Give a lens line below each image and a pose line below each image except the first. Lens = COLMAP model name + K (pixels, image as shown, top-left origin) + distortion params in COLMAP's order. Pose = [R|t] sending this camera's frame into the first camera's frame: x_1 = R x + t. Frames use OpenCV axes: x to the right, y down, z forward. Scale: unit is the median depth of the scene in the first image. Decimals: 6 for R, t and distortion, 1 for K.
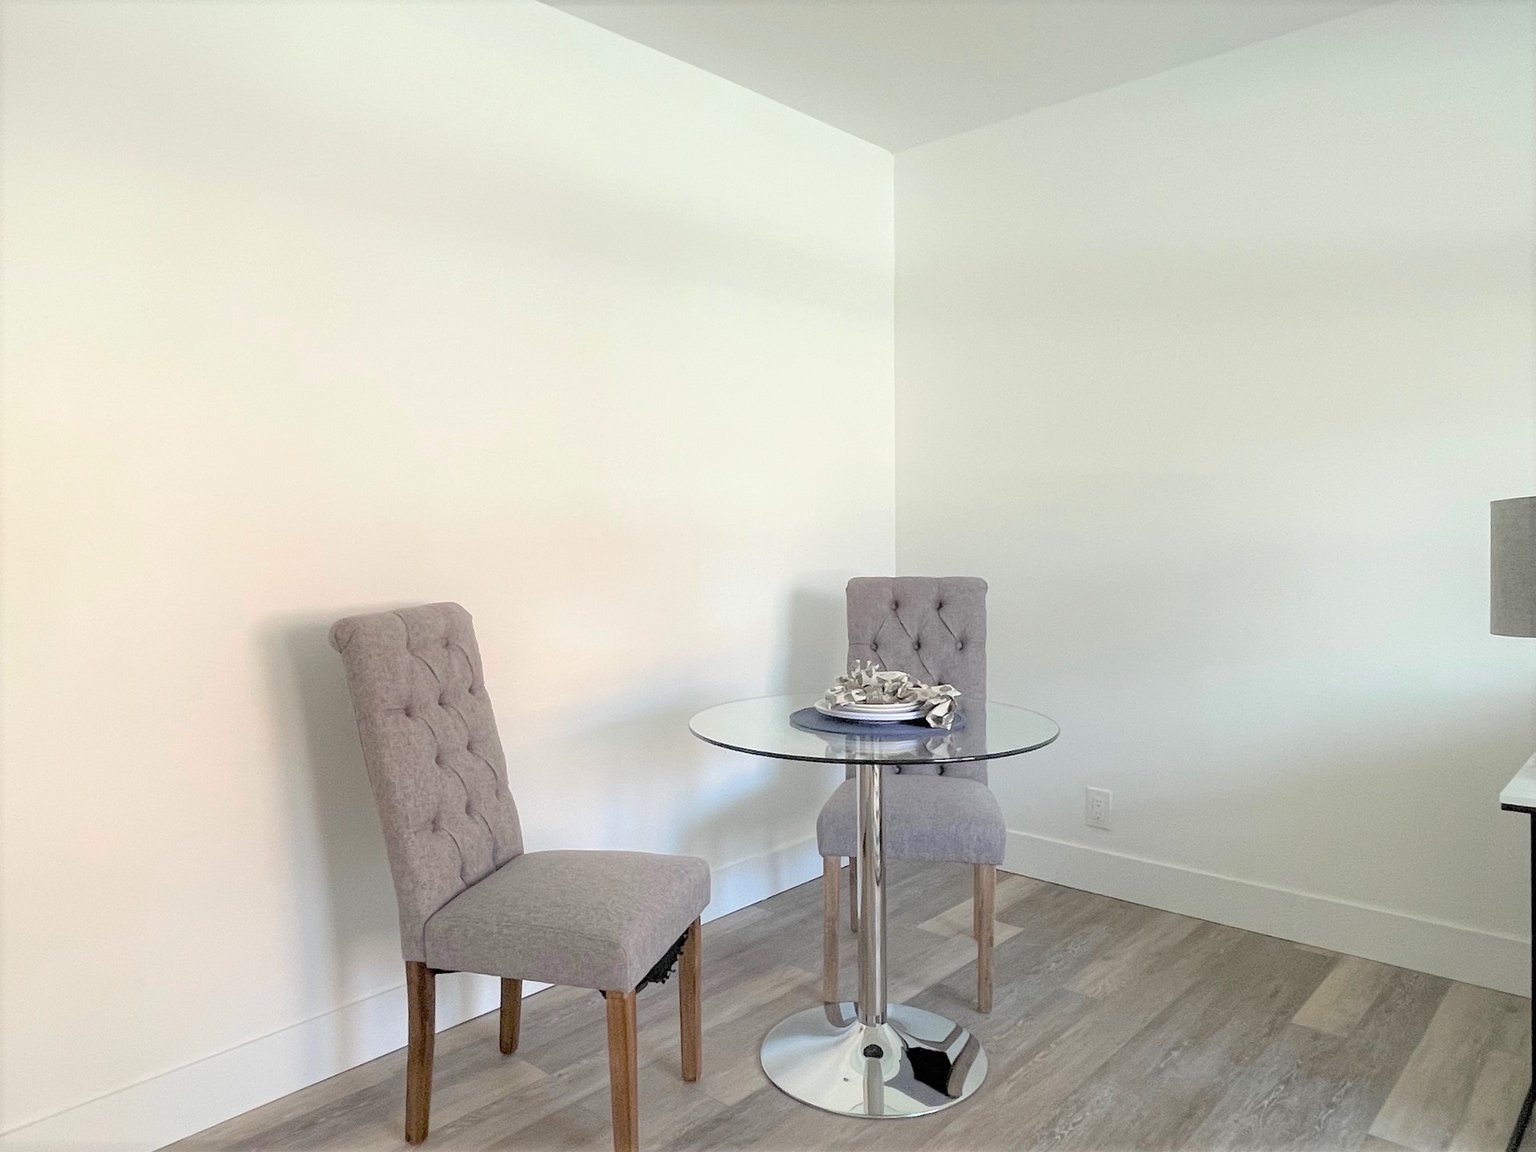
lens RADIAL K [[1041.8, 0, 768.0], [0, 1041.8, 576.0], [0, 0, 1]] dist [-0.001961, -0.000104]
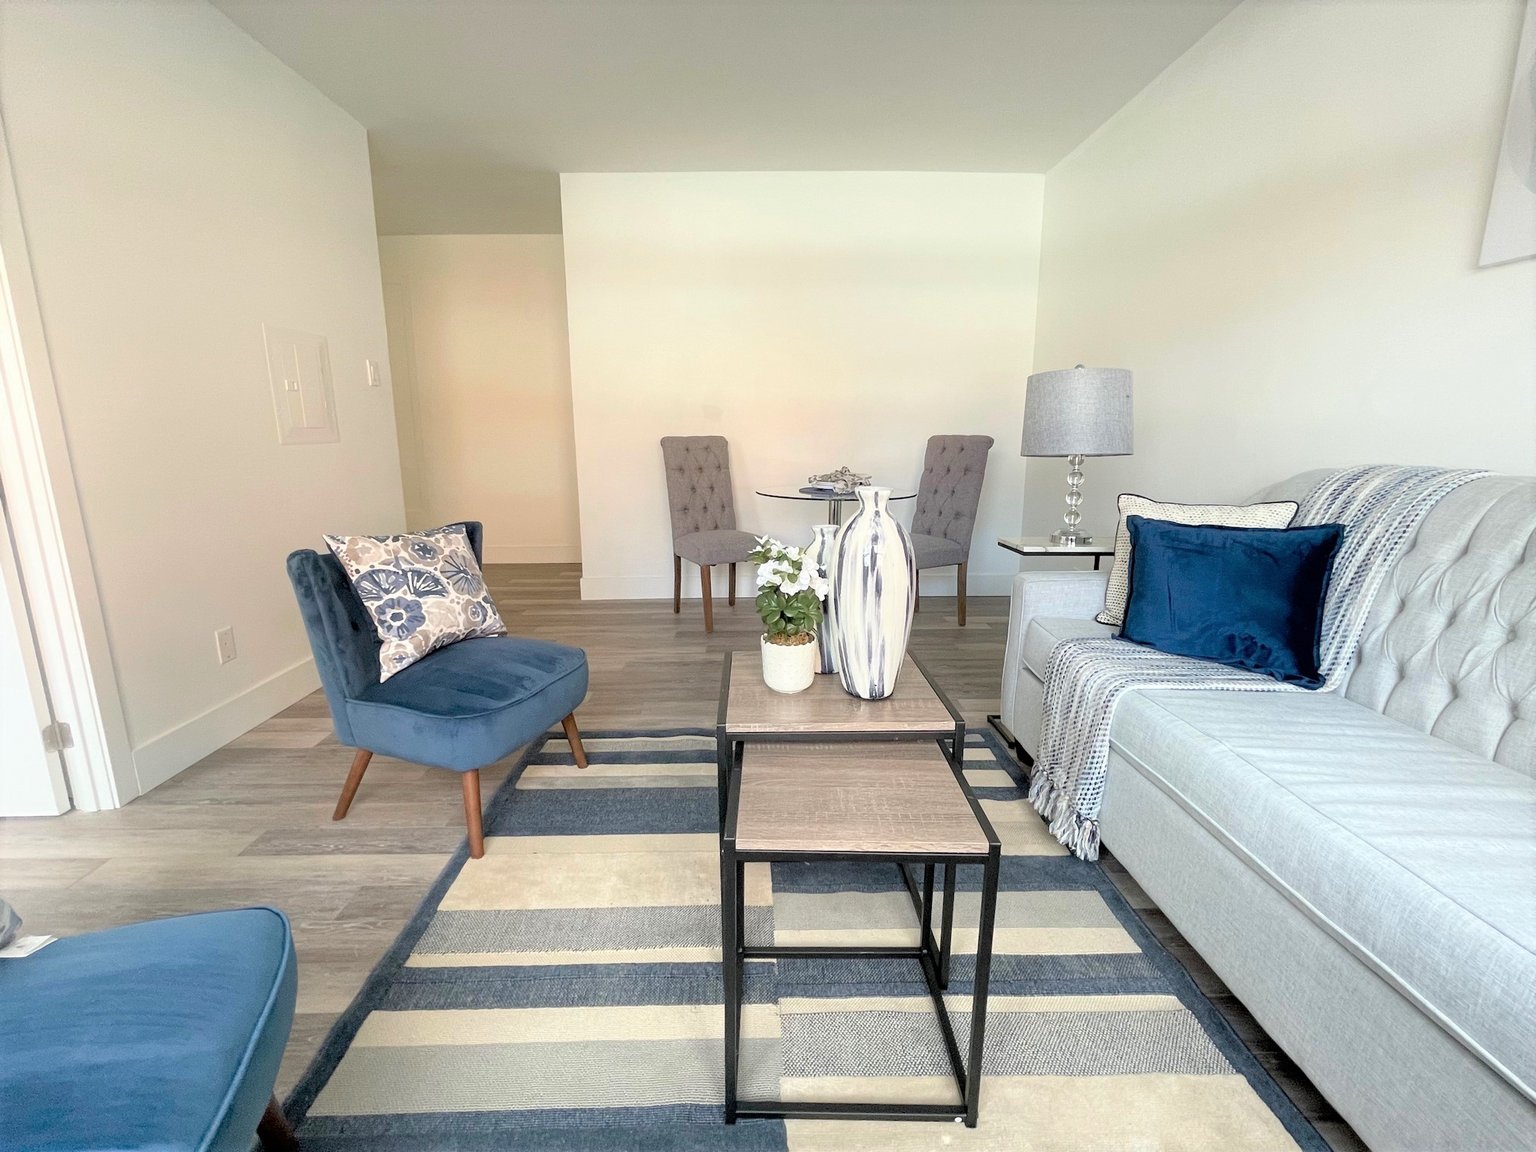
lens RADIAL K [[698.5, 0, 768.0], [0, 698.5, 576.0], [0, 0, 1]] dist [-0.002404, -0.000429]
pose [[0.689115, 0.157812, -0.707260, 1.045744], [-0.042593, 0.983132, 0.177868, 0.051898], [0.723399, -0.092447, 0.684213, -0.160520]]
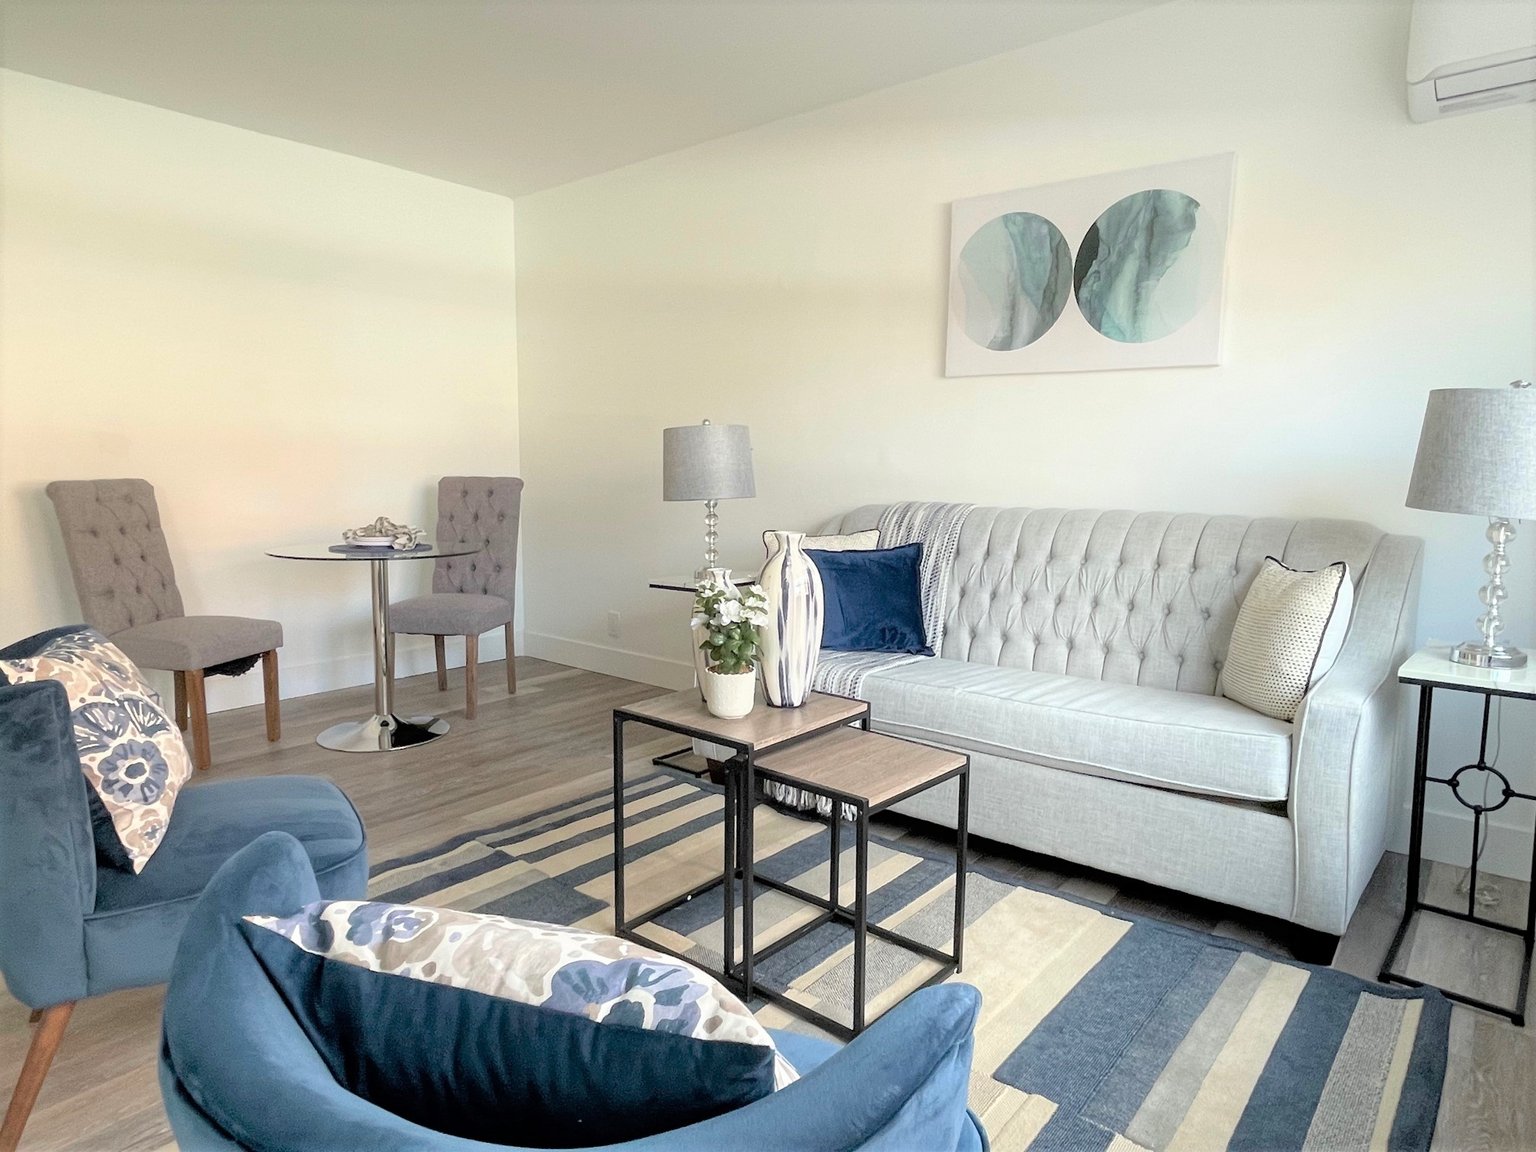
lens RADIAL K [[929.0, 0, 768.0], [0, 929.0, 576.0], [0, 0, 1]] dist [-0.006834, -0.002696]
pose [[0.998401, 0.013387, 0.054917, 0.645414], [-0.017277, 0.997328, 0.070976, 0.056530], [-0.053820, -0.071811, 0.995965, -0.605064]]
